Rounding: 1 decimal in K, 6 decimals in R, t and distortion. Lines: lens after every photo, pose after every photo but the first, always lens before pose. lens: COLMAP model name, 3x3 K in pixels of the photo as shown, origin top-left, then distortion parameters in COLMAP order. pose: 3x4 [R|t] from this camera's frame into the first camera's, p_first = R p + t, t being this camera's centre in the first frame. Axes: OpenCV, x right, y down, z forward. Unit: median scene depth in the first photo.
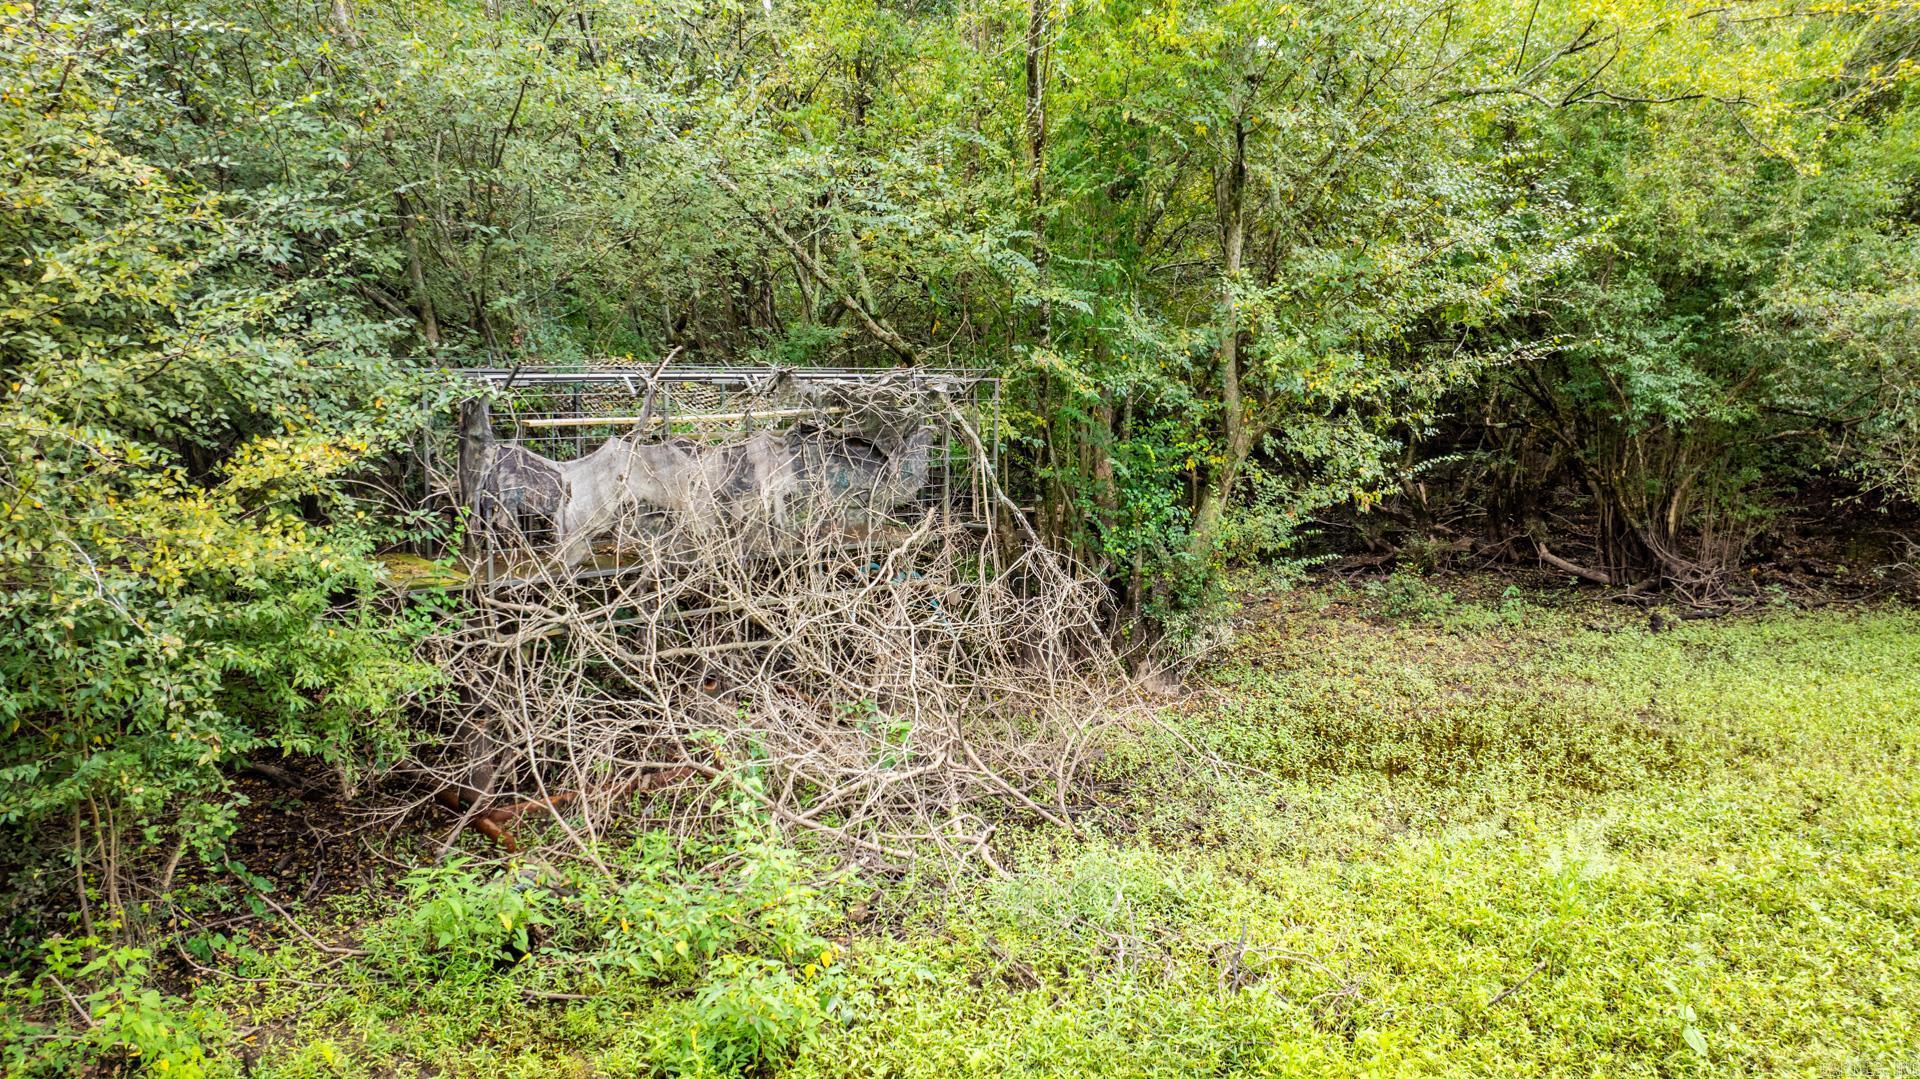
lens RADIAL K [[1376.2, 0, 955.1], [0, 1376.2, 540.2], [0, 0, 1]] dist [-0.039712, 0.053504]
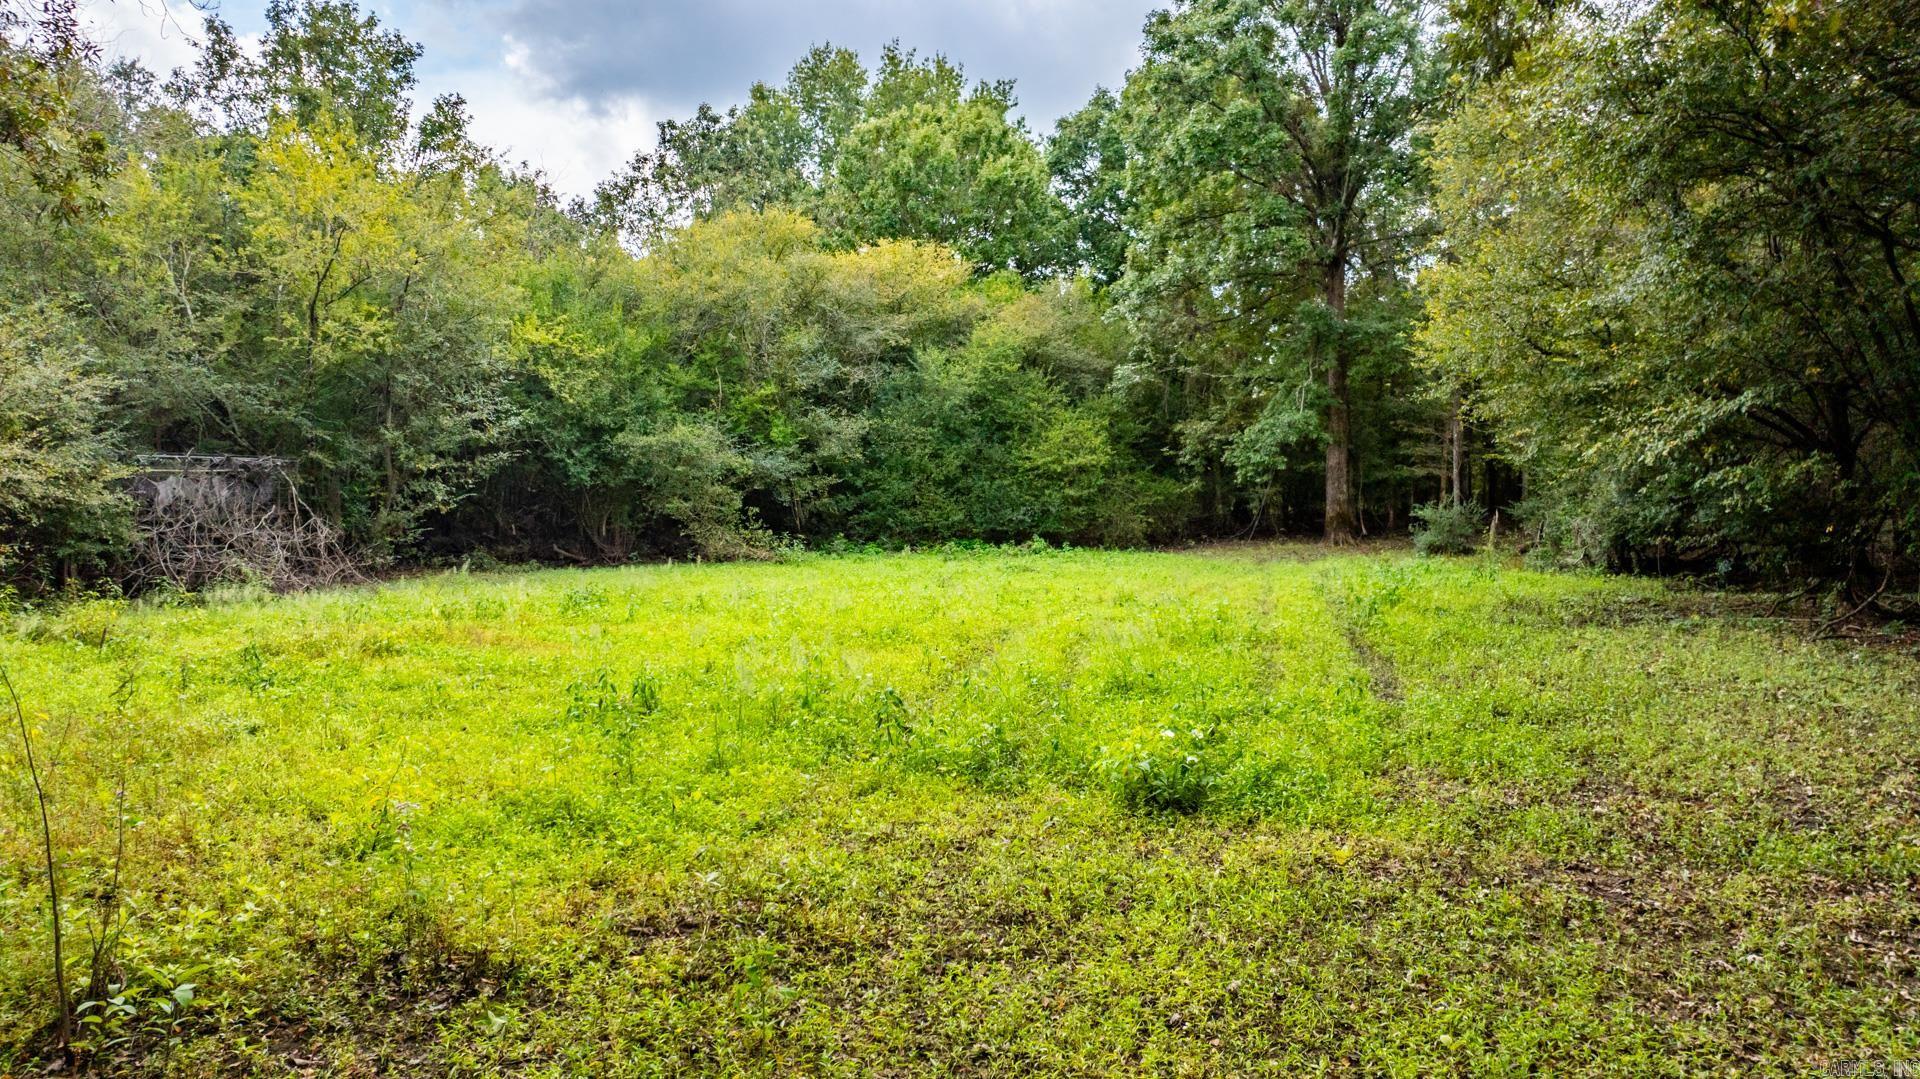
lens RADIAL K [[1376.2, 0, 959.7], [0, 1376.2, 544.3], [0, 0, 1]] dist [-0.039712, 0.053504]
pose [[0.858535, -0.014762, 0.512542, -0.223080], [0.055510, 0.996386, -0.064286, 0.284364], [-0.509741, 0.083643, 0.856252, -1.922209]]
